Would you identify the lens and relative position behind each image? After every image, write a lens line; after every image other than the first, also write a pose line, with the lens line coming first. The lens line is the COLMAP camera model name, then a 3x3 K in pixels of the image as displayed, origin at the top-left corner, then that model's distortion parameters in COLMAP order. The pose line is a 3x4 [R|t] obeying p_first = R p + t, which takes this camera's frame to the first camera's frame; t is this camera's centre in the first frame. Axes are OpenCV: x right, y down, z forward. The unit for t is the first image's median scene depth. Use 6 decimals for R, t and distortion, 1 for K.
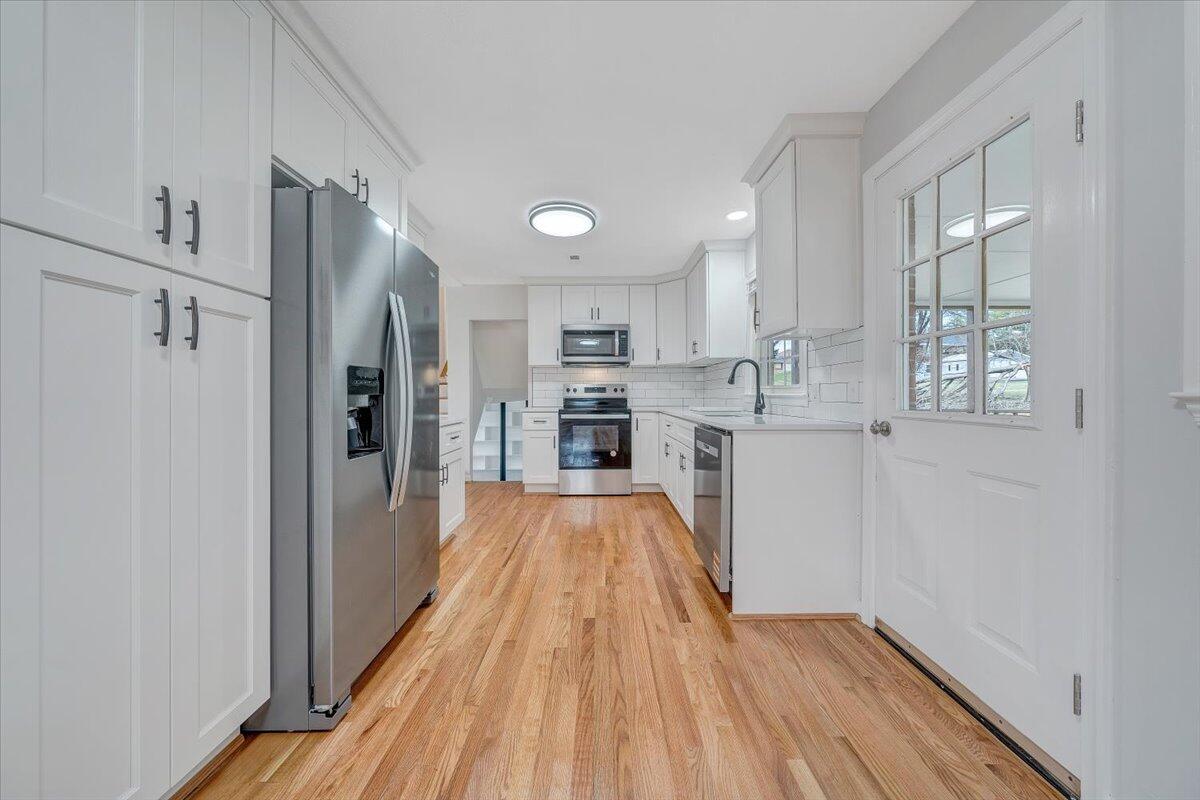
lens RADIAL K [[410.4, 0, 597.7], [0, 410.4, 394.5], [0, 0, 1]] dist [-0.004128, 0.000445]
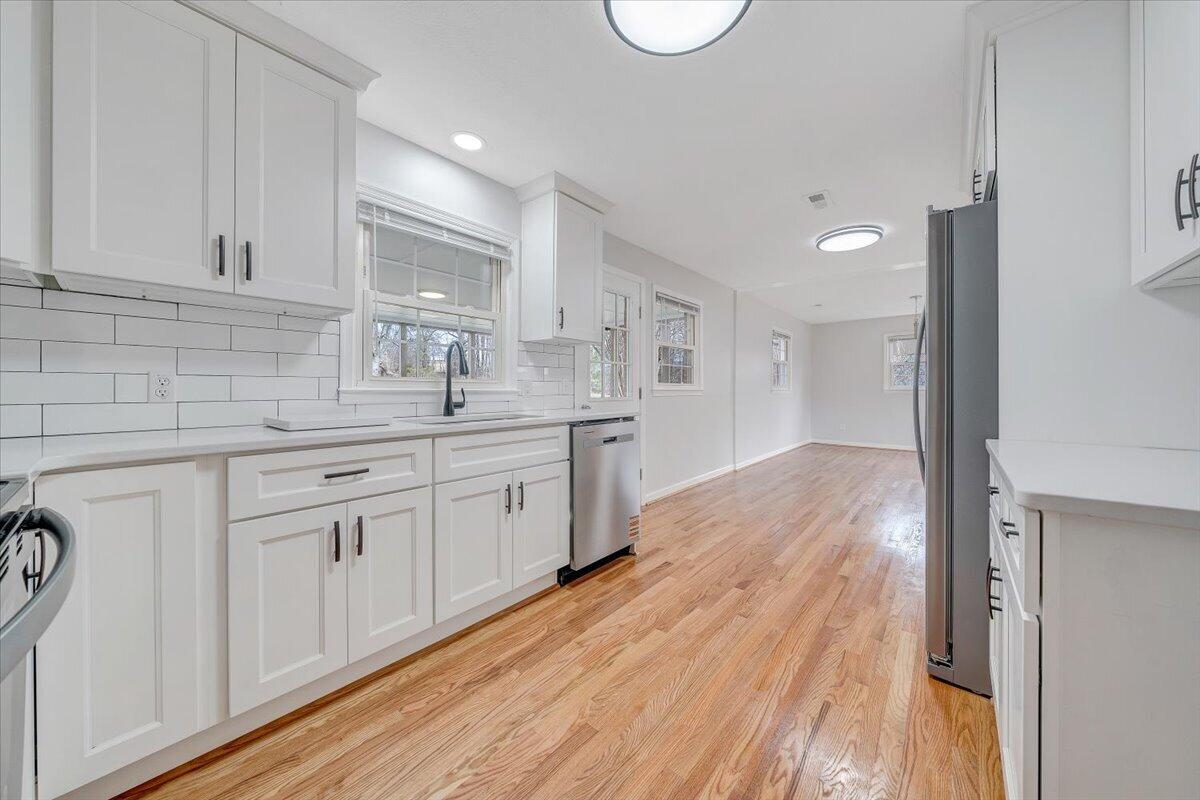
lens RADIAL K [[410.4, 0, 600.4], [0, 410.4, 391.5], [0, 0, 1]] dist [-0.004128, 0.000445]
pose [[-0.762846, -0.001039, 0.646580, -0.201641], [0.002698, 0.999985, 0.004789, -0.000363], [-0.646575, 0.005398, -0.762831, 0.927211]]
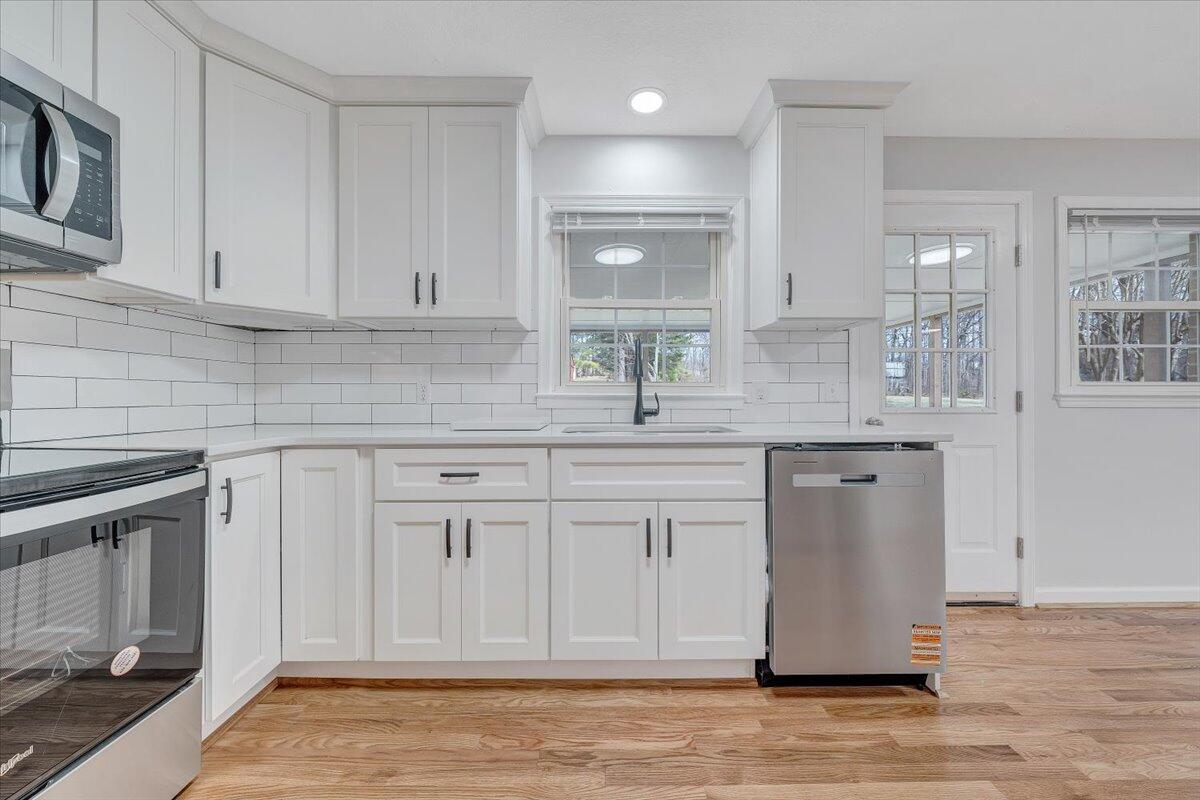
lens RADIAL K [[410.4, 0, 600.3], [0, 410.4, 395.1], [0, 0, 1]] dist [-0.004128, 0.000445]
pose [[-0.011802, 0.005790, 0.999914, -0.178075], [0.001919, 0.999982, -0.005768, 0.002235], [-0.999929, 0.001851, -0.011813, 0.712600]]
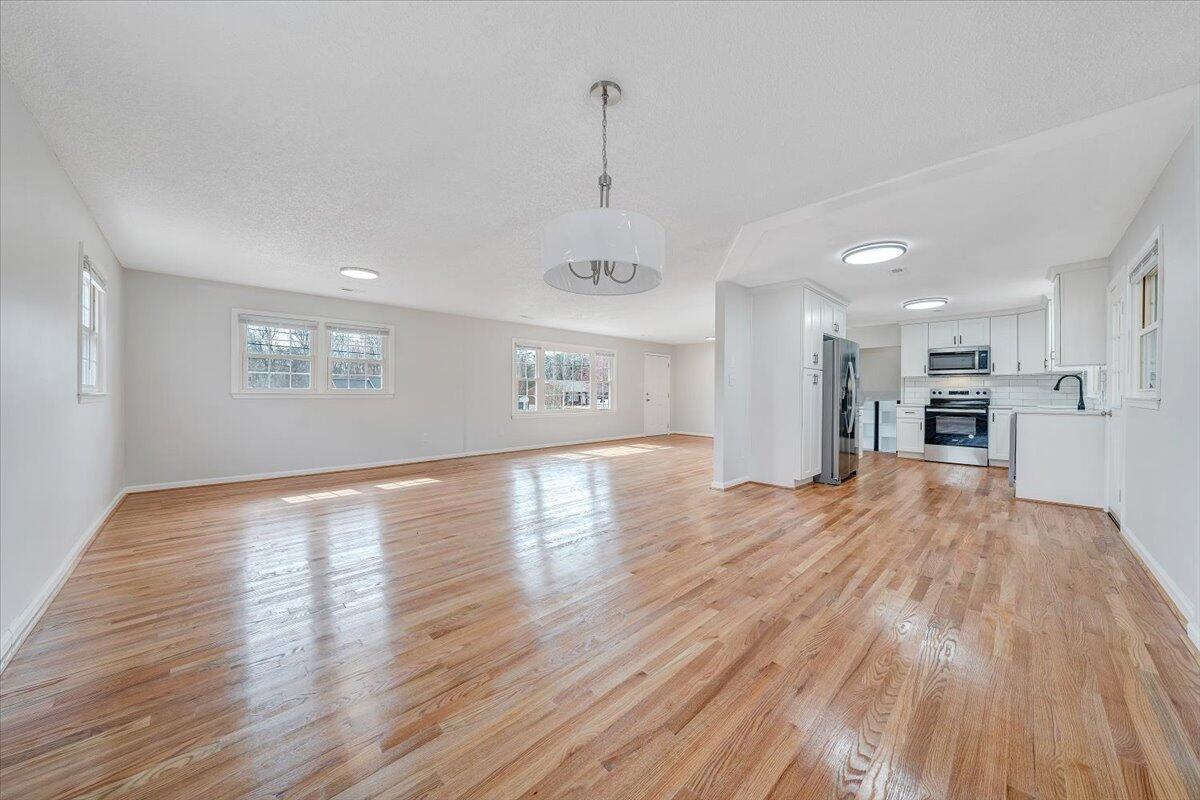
lens RADIAL K [[410.4, 0, 608.8], [0, 410.4, 394.5], [0, 0, 1]] dist [-0.004128, 0.000445]
pose [[0.707885, 0.009902, -0.706258, 0.145394], [-0.011078, 0.999934, 0.002915, 0.003841], [0.706241, 0.005761, 0.707948, -0.899889]]
